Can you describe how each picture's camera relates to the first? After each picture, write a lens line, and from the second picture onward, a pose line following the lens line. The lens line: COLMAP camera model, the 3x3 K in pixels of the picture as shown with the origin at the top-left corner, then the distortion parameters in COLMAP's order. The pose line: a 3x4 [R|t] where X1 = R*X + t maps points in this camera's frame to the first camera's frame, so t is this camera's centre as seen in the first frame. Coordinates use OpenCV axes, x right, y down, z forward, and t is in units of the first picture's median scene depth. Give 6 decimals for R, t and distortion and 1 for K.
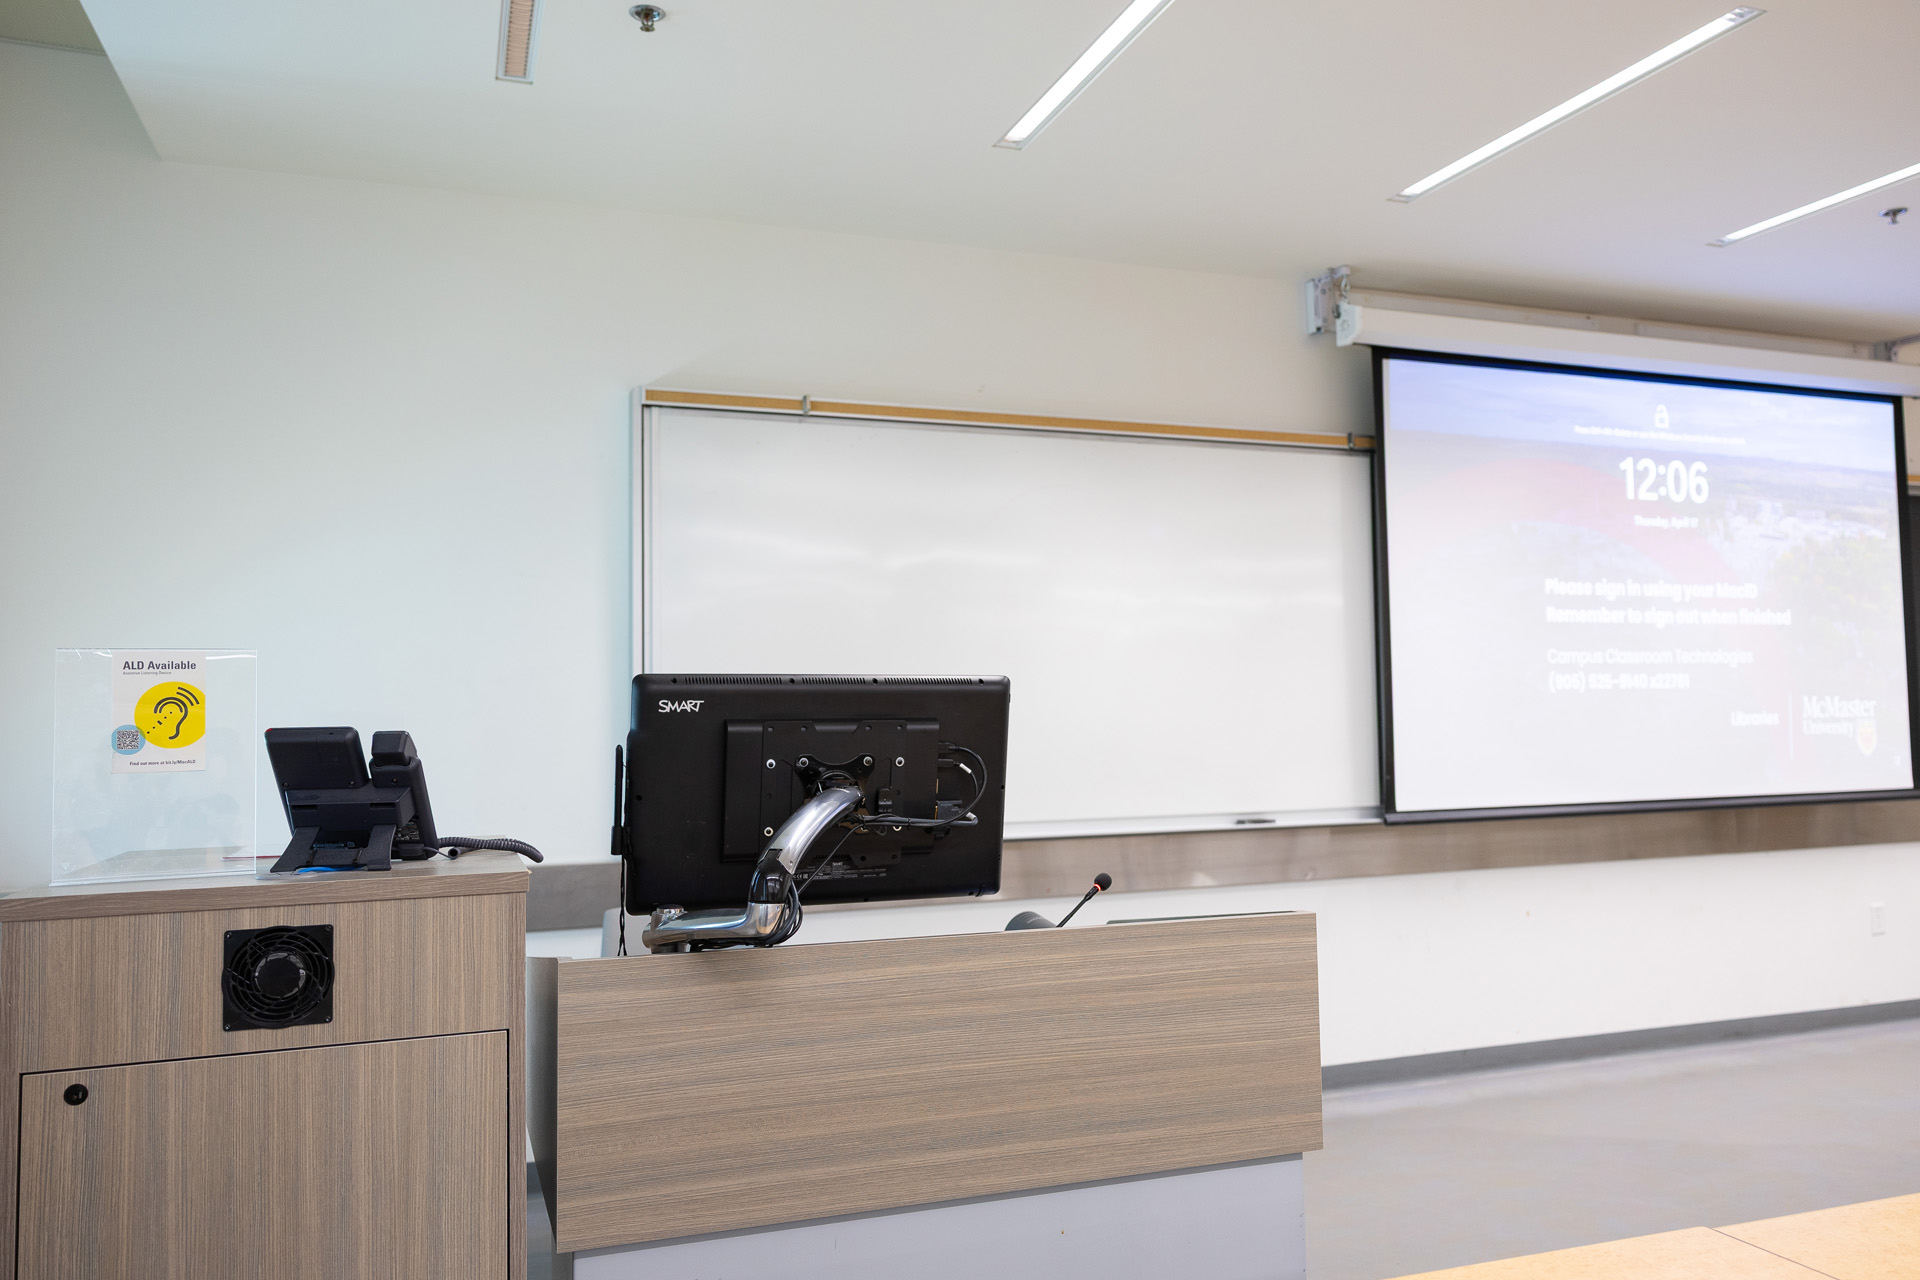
lens RADIAL K [[1308.5, 0, 886.5], [0, 1308.5, 644.4], [0, 0, 1]] dist [-0.002557, -0.001397]
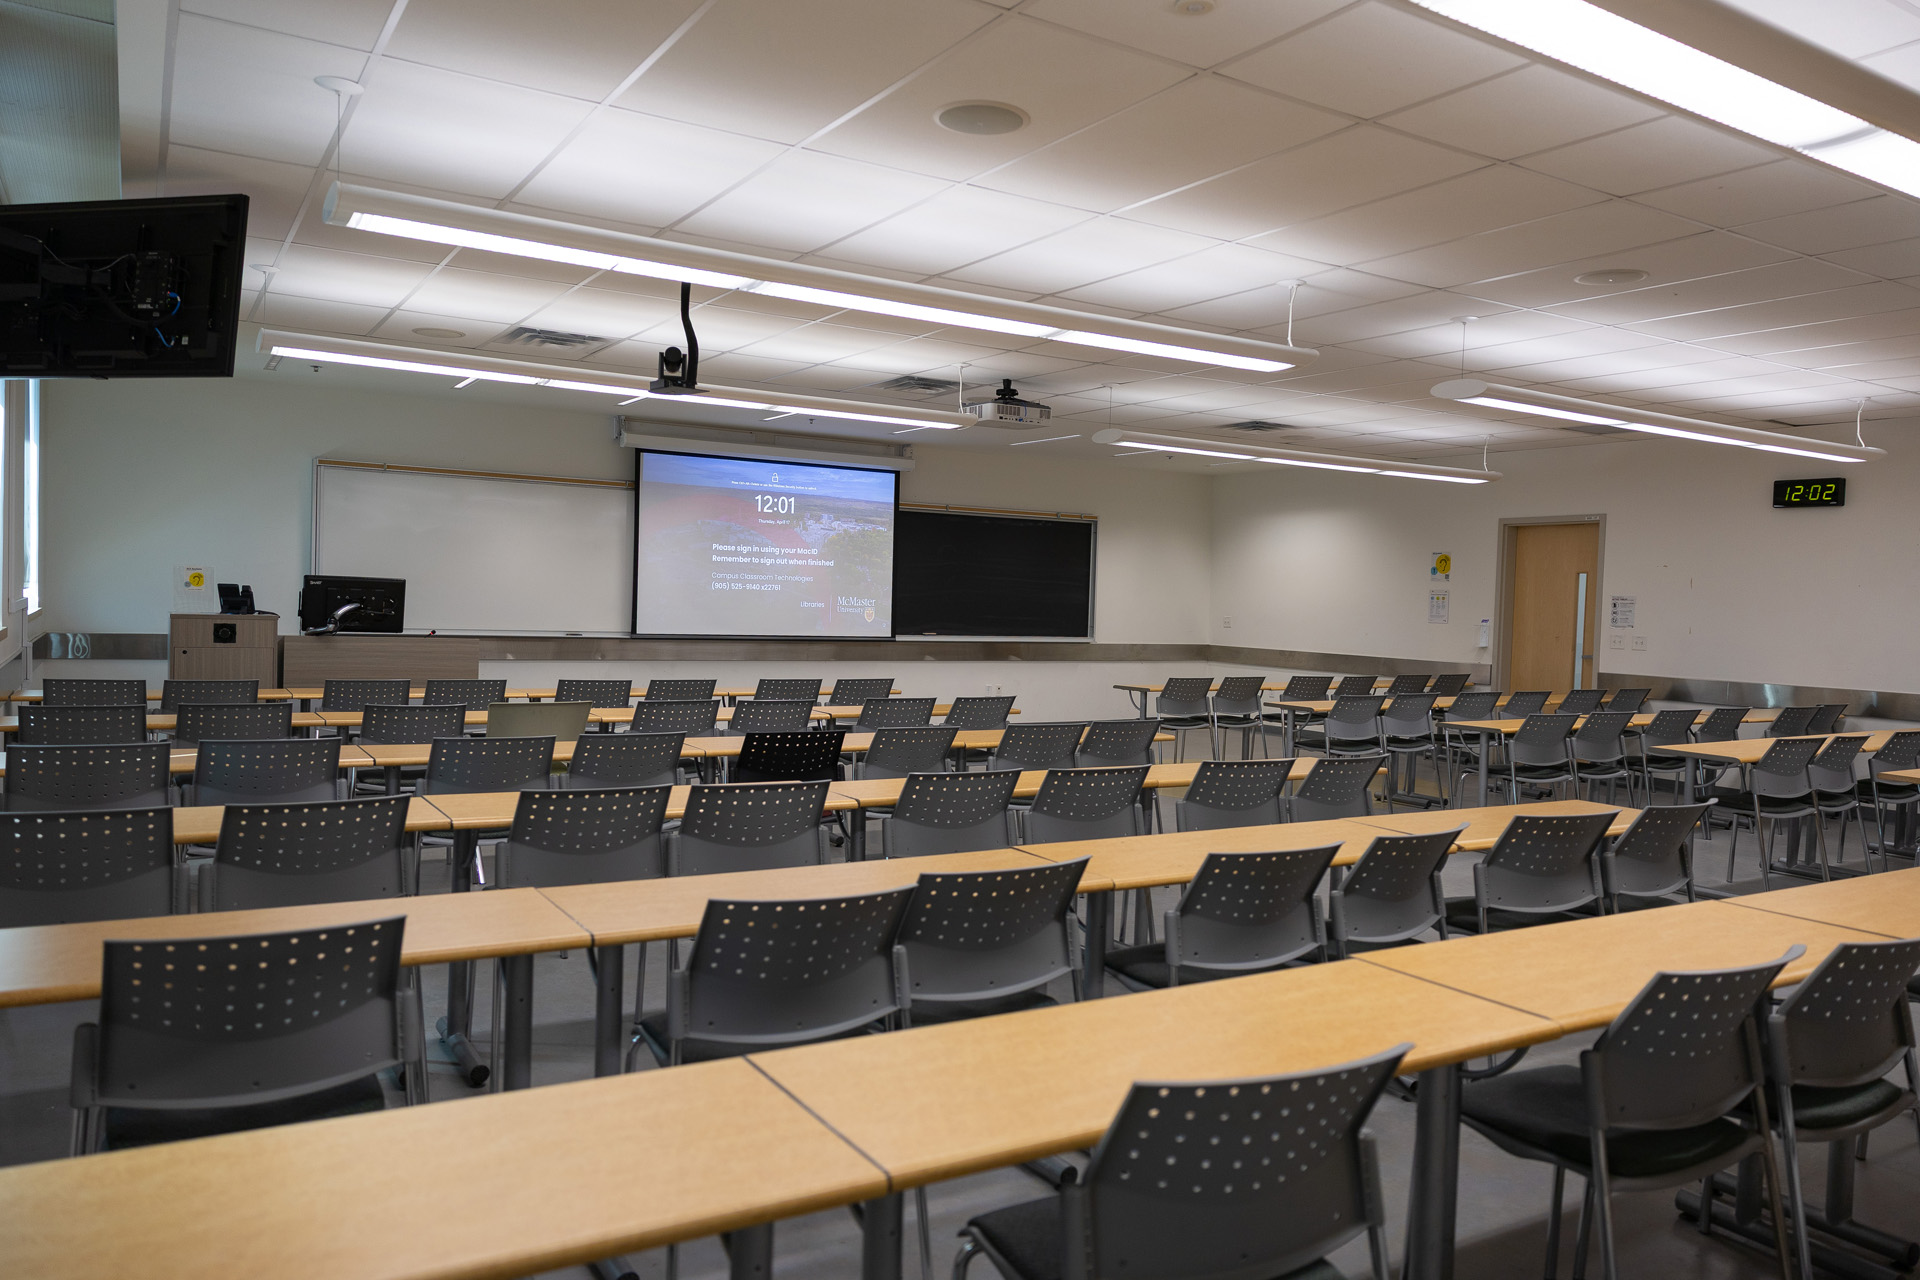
lens RADIAL K [[1423.5, 0, 960.0], [0, 1423.5, 640.0], [0, 0, 1]] dist [0.025298, 0.001225]
pose [[0.976031, 0.036659, 0.214520, 0.383250], [-0.055083, 0.995228, 0.080545, -0.109882], [-0.210544, -0.090431, 0.973393, -1.708182]]
